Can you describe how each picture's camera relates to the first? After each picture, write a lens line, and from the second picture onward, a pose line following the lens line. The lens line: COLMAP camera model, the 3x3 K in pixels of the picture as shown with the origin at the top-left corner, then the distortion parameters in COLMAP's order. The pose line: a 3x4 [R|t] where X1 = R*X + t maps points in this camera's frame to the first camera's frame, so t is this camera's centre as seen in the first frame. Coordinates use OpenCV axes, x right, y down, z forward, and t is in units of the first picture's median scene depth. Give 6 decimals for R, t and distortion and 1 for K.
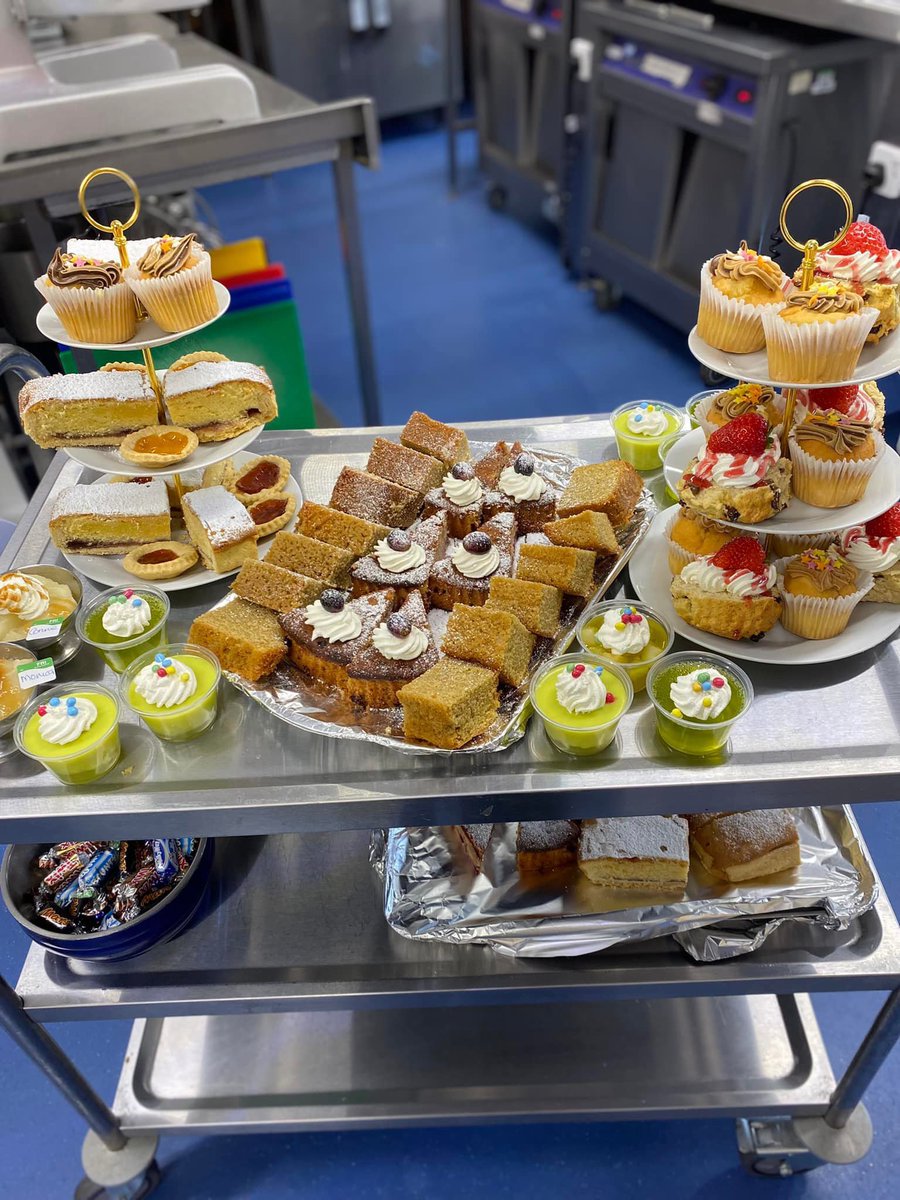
lens RADIAL K [[892.8, 0, 468.1], [0, 892.8, 602.9], [0, 0, 1]] dist [-0.002064, -0.006540]
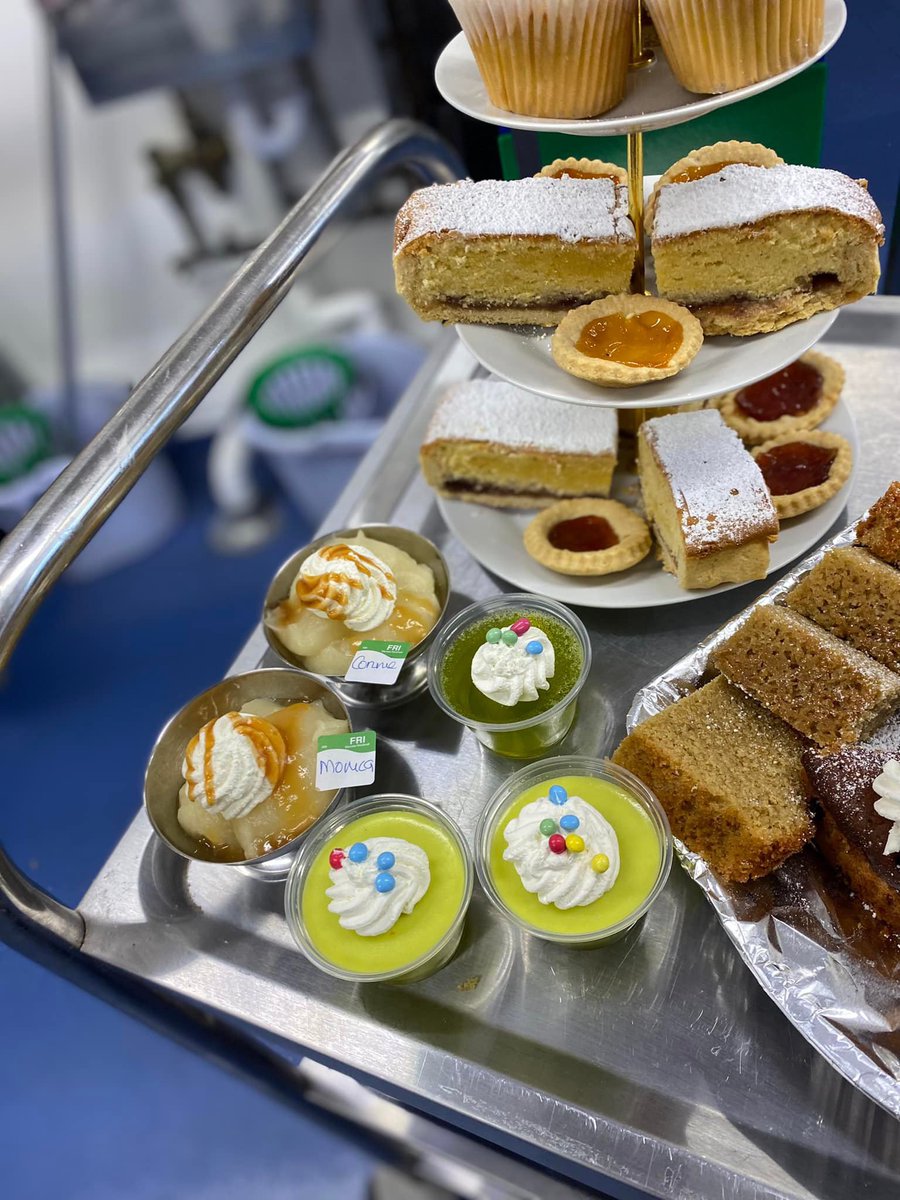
lens RADIAL K [[892.8, 0, 468.1], [0, 892.8, 602.9], [0, 0, 1]] dist [-0.002064, -0.006540]
pose [[0.896138, 0.224330, -0.382901, -0.199048], [-0.140307, 0.961789, 0.235110, -0.139738], [0.421012, -0.156967, 0.893370, 0.487845]]
